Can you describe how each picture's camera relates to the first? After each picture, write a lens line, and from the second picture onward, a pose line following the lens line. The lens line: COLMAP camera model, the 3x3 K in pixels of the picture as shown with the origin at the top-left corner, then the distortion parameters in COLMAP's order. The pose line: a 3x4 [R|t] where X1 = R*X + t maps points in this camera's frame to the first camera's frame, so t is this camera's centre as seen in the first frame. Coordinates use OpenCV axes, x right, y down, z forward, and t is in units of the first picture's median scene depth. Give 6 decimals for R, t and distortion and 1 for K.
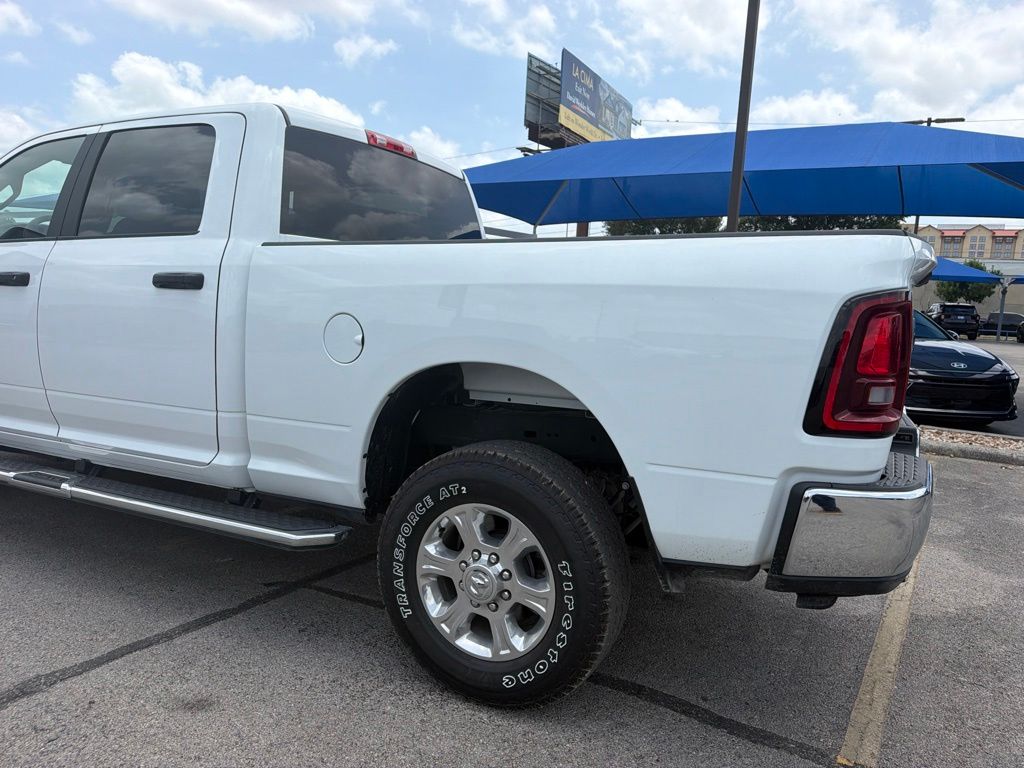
lens RADIAL K [[726.9, 0, 512.0], [0, 726.9, 384.0], [0, 0, 1]] dist [0.004614, -0.007773]
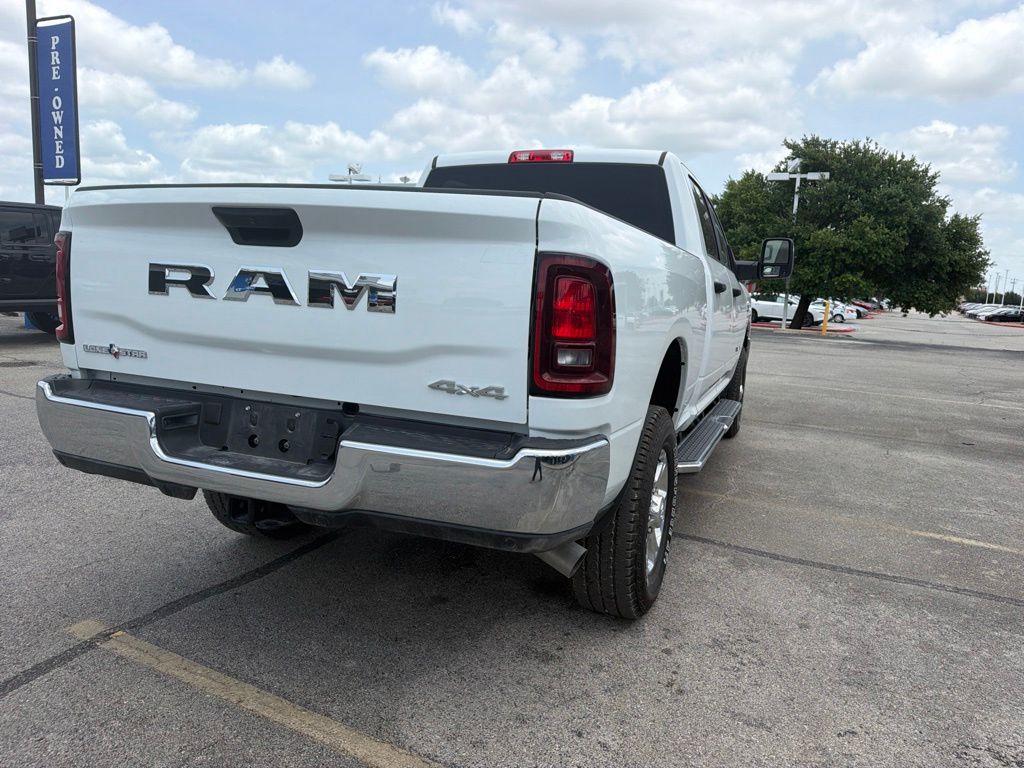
lens RADIAL K [[726.0, 0, 509.8], [0, 726.0, 373.8], [0, 0, 1]] dist [-0.003343, -0.003543]
pose [[0.064486, 0.077504, -0.994904, 1.296947], [-0.161383, 0.984666, 0.066246, -0.066775], [0.984783, 0.156289, 0.076005, 1.159122]]
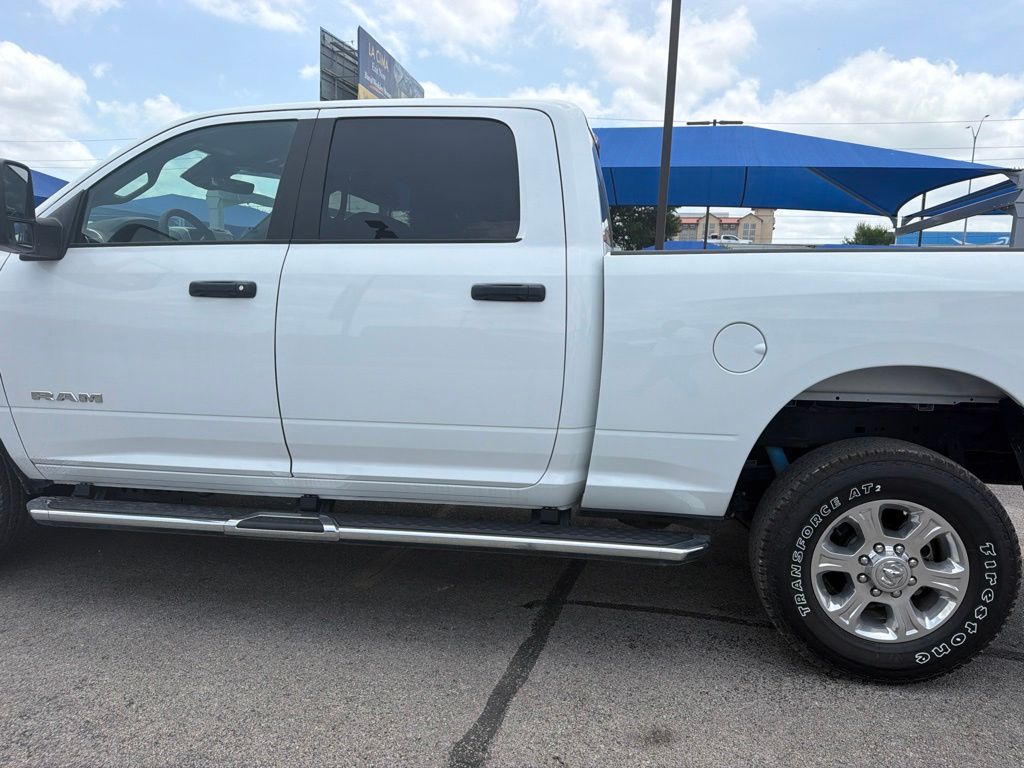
lens RADIAL K [[724.4, 0, 512.1], [0, 724.4, 379.5], [0, 0, 1]] dist [0.034293, -0.053583]
pose [[0.953153, -0.054317, 0.297573, -0.738031], [0.049516, 0.998493, 0.023655, -0.052617], [-0.298410, -0.007812, 0.954406, 0.122035]]
